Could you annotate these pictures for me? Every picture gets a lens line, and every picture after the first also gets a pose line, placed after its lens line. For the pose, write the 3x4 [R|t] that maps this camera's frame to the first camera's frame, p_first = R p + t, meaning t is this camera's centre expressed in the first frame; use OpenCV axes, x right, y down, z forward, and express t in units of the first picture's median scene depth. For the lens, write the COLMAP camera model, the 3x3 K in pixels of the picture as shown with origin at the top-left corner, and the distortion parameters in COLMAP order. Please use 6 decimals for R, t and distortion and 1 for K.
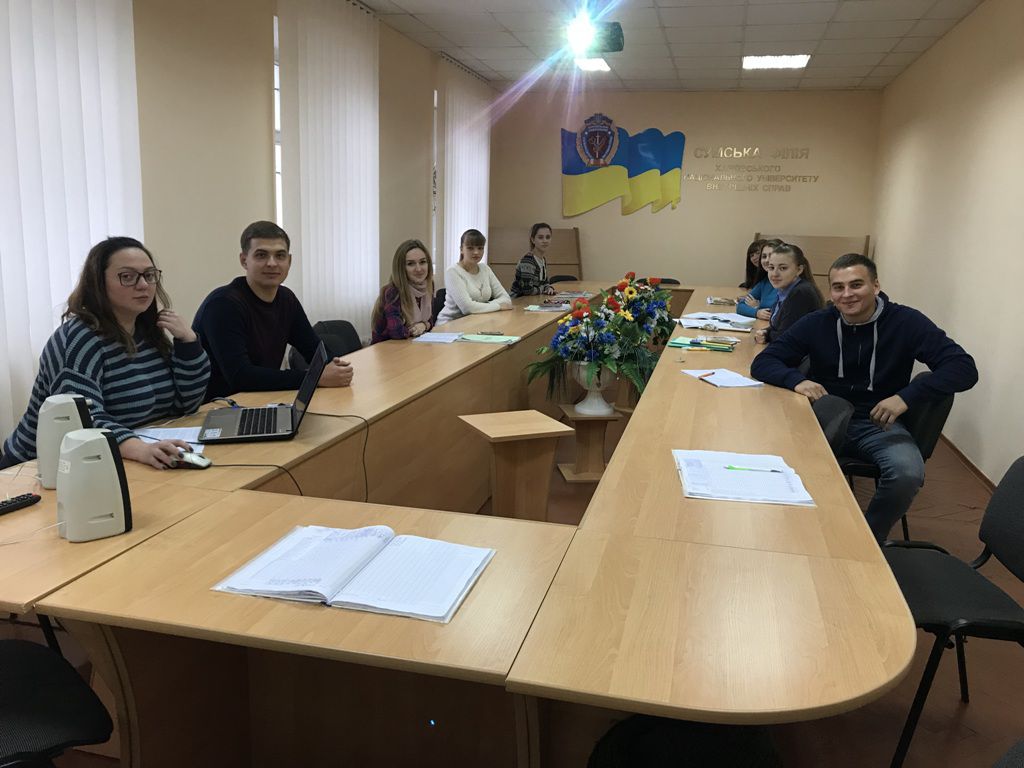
lens RADIAL K [[834.4, 0, 499.2], [0, 834.4, 386.6], [0, 0, 1]] dist [0.086139, -0.211690]
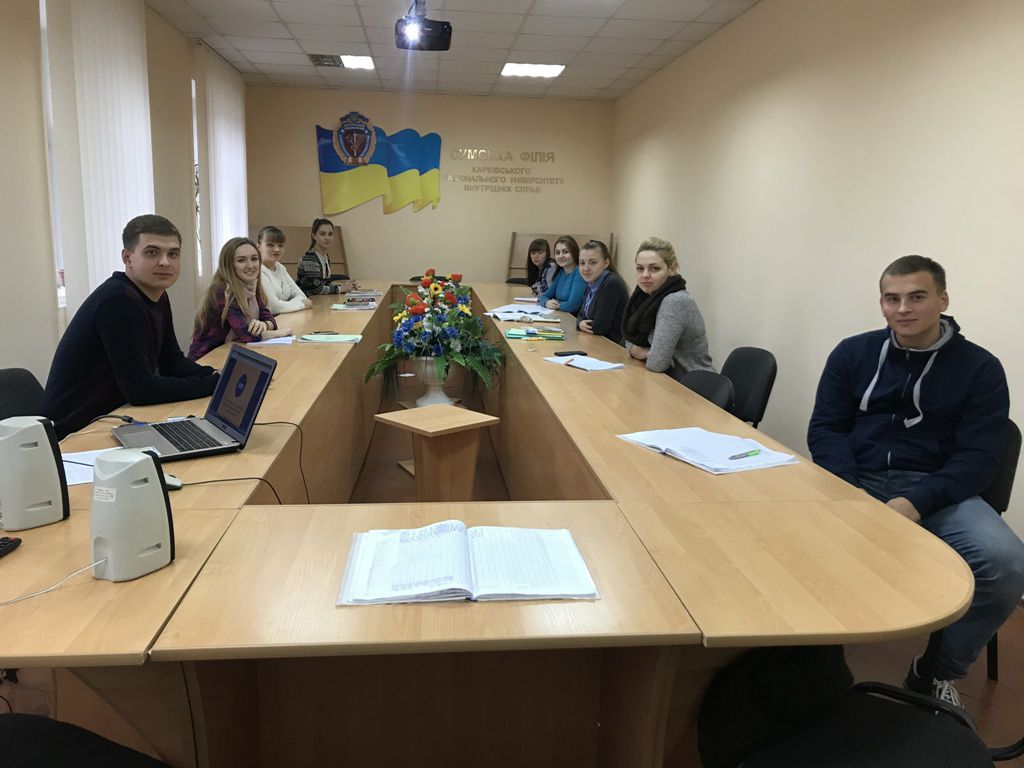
lens RADIAL K [[834.4, 0, 499.2], [0, 834.4, 386.6], [0, 0, 1]] dist [0.086139, -0.211690]
pose [[0.941128, -0.066412, 0.331463, -0.120198], [0.066841, 0.997712, 0.010118, 0.001083], [-0.331377, 0.012633, 0.943414, 0.016881]]
